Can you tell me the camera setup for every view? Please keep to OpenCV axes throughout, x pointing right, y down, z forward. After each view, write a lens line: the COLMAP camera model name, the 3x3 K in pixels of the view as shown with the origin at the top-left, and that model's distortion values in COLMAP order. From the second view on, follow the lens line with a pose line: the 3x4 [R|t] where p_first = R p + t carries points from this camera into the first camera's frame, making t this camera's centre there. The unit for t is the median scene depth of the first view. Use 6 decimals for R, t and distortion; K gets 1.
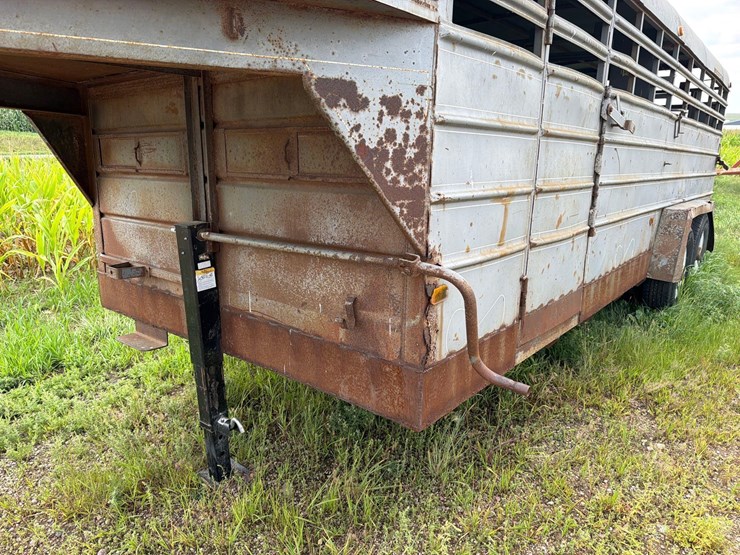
lens RADIAL K [[520.1, 0, 359.3], [0, 520.1, 290.1], [0, 0, 1]] dist [0.084669, -0.107432]
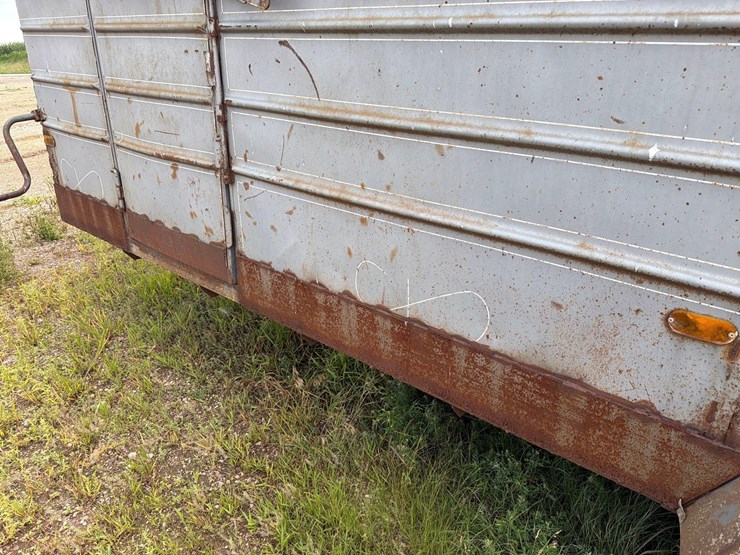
lens RADIAL K [[536.8, 0, 388.8], [0, 536.8, 293.8], [0, 0, 1]] dist [0.076668, -0.113680]
pose [[-0.000936, 0.412465, -0.910973, 1.574108], [-0.253140, 0.881205, 0.399246, -0.426876], [0.967429, 0.230978, 0.103587, 1.621798]]
